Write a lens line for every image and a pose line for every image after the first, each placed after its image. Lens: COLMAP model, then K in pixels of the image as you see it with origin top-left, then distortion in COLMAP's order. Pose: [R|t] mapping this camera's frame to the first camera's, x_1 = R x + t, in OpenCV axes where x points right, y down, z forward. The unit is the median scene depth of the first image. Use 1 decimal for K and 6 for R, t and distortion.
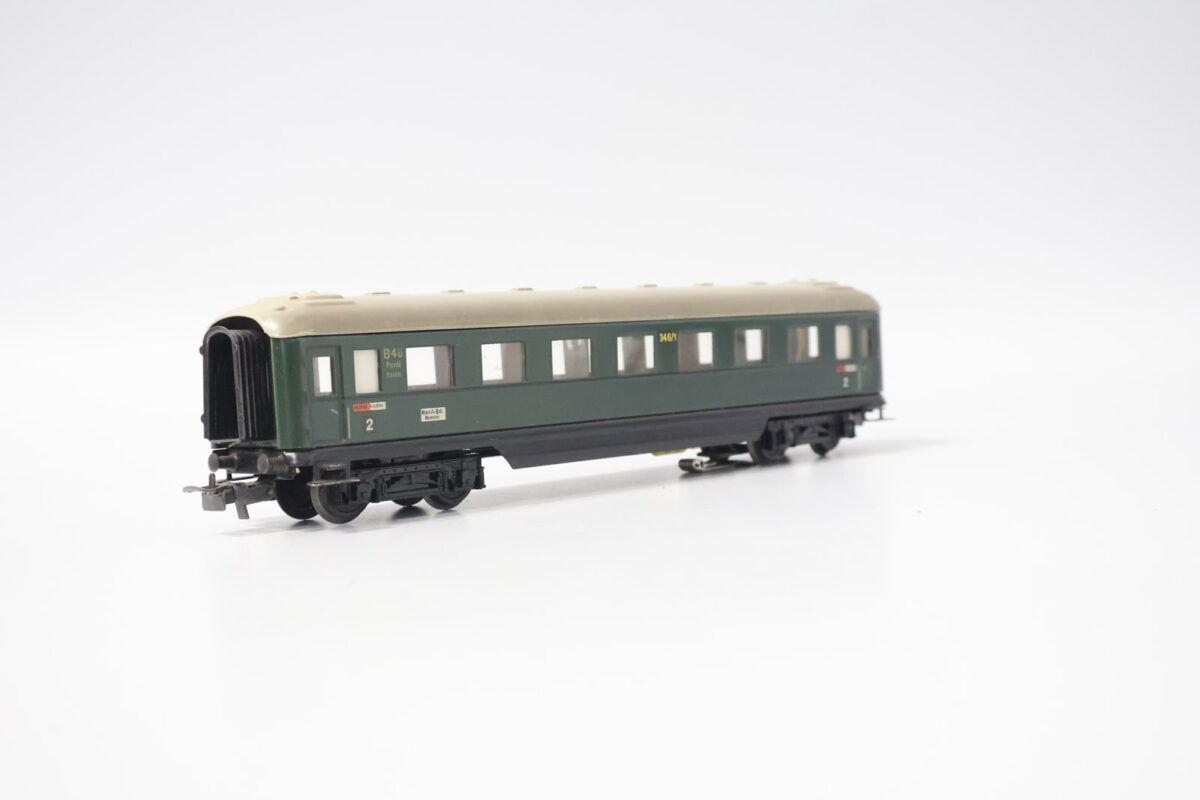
lens RADIAL K [[1673.5, 0, 600.0], [0, 1673.5, 400.0], [0, 0, 1]] dist [-0.169767, -0.006851]
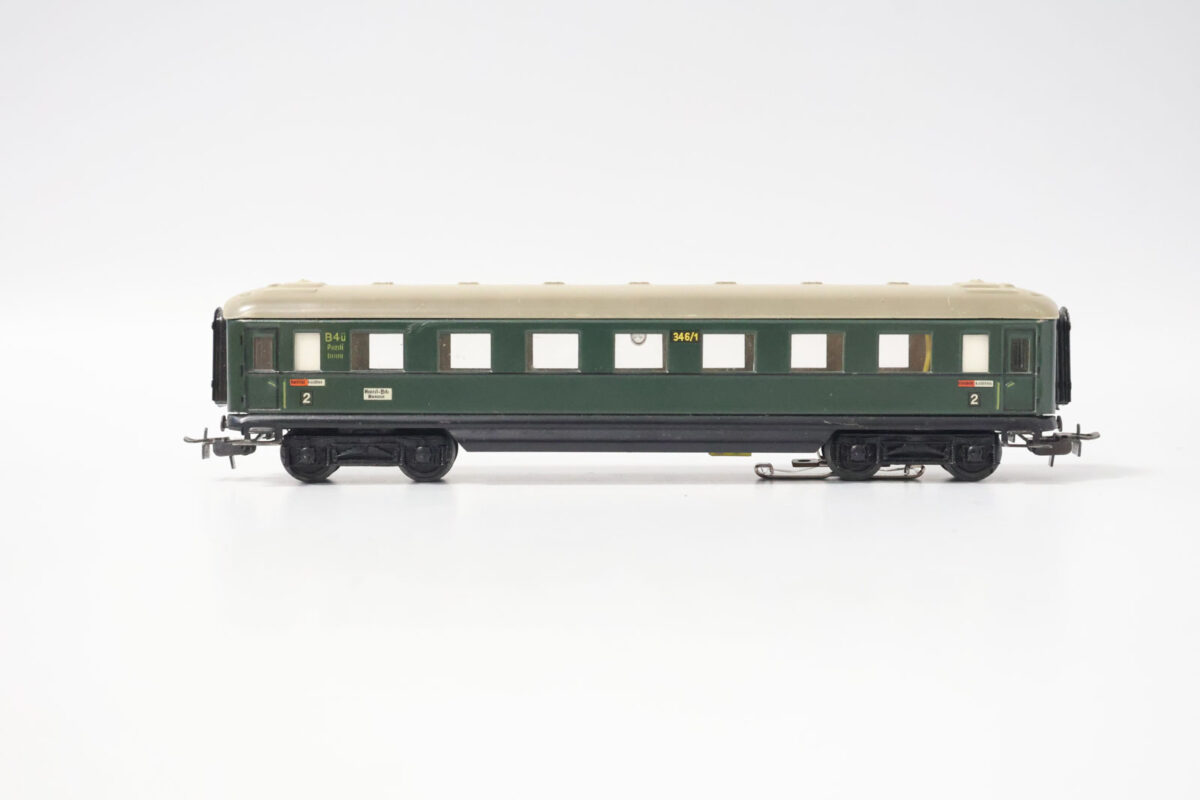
lens RADIAL K [[1166.5, 0, 600.1], [0, 1166.5, 294.4], [0, 0, 1]] dist [-0.000286, -0.001192]
pose [[0.729945, 0.031816, -0.682765, 0.471162], [-0.065011, 0.997619, -0.023015, -0.043416], [0.680407, 0.061187, 0.730276, 0.468198]]
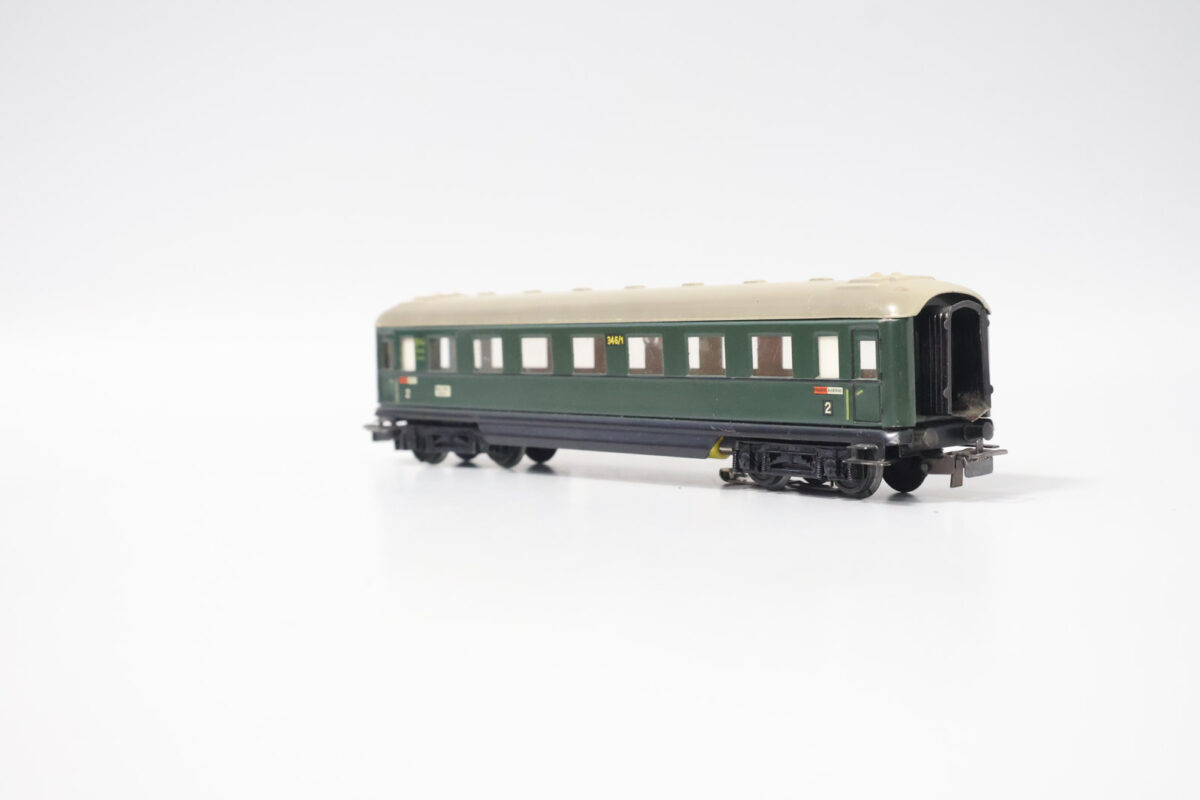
lens RADIAL K [[1673.5, 0, 600.0], [0, 1673.5, 400.0], [0, 0, 1]] dist [-0.169767, -0.006851]
pose [[-0.045927, 0.093684, -0.994542, 1.048073], [-0.021211, 0.995277, 0.094732, -0.097077], [0.998720, 0.025446, -0.043723, 1.040096]]
